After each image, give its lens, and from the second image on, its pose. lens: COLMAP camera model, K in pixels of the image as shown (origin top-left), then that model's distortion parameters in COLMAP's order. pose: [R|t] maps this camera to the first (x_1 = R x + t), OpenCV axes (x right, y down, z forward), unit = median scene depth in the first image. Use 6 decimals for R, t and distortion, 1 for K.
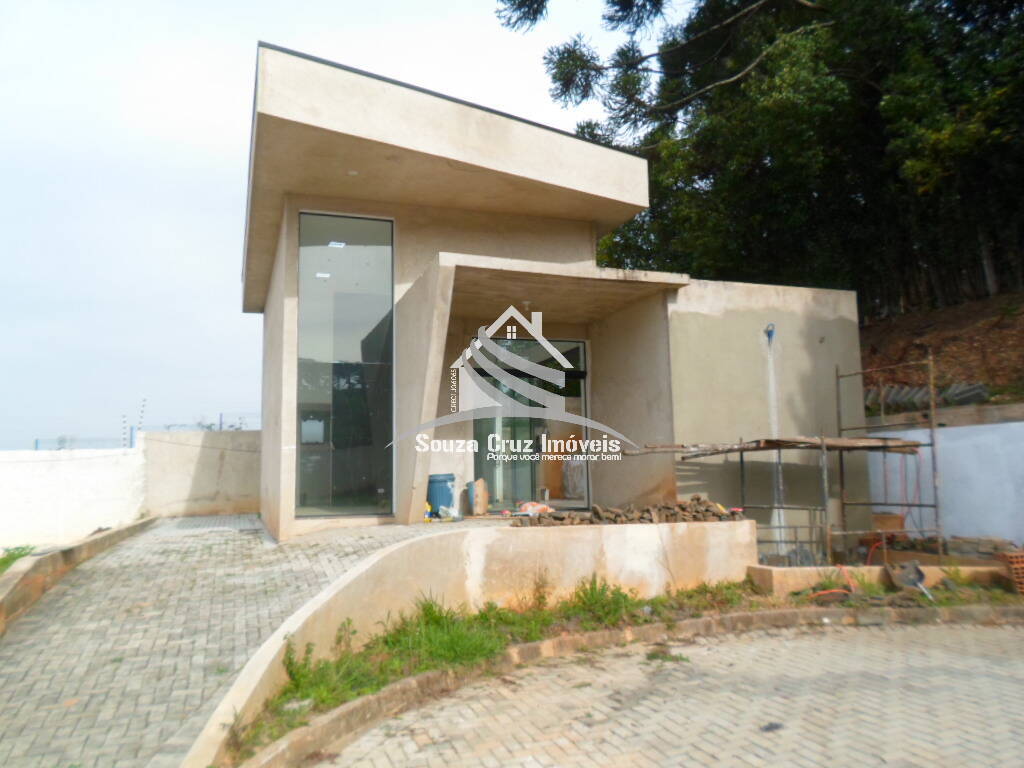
lens RADIAL K [[791.2, 0, 513.0], [0, 791.2, 386.9], [0, 0, 1]] dist [0.000727, -0.015374]
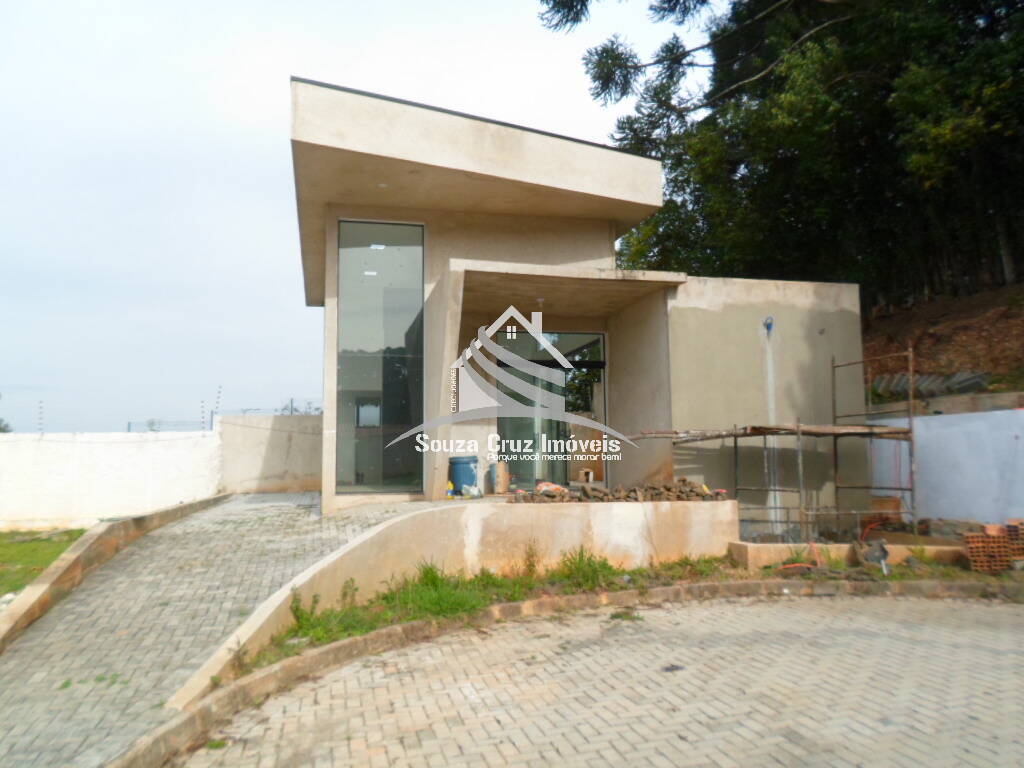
lens RADIAL K [[791.2, 0, 513.1], [0, 791.2, 385.1], [0, 0, 1]] dist [0.000727, -0.015374]
pose [[0.994624, -0.001972, -0.103537, 0.101815], [0.003921, 0.999819, 0.018624, -0.010413], [0.103481, -0.018930, 0.994451, -0.099637]]
